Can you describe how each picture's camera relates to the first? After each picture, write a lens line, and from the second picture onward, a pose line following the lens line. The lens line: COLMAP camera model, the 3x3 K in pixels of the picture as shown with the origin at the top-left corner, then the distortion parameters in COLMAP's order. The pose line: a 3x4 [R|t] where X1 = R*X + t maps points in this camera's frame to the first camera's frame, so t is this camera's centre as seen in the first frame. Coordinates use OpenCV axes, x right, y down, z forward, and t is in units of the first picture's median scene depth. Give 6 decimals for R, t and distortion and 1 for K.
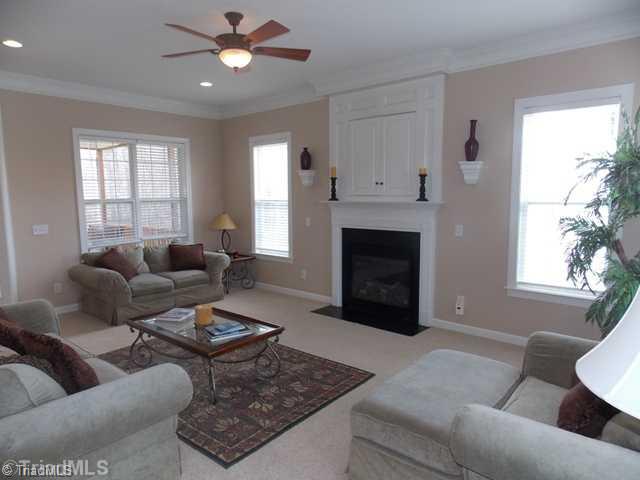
lens RADIAL K [[417.2, 0, 320.3], [0, 417.2, 249.2], [0, 0, 1]] dist [0.000032, -0.000405]
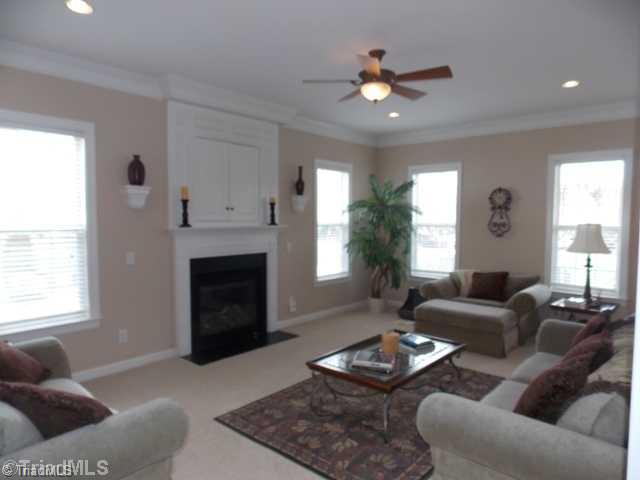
lens RADIAL K [[429.7, 0, 320.0], [0, 429.7, 240.0], [0, 0, 1]] dist [0.024222, 0.000959]
pose [[0.004566, -0.046672, 0.998900, -0.831459], [0.131142, 0.990311, 0.045671, -0.095879], [-0.991353, 0.130789, 0.010642, 0.735700]]
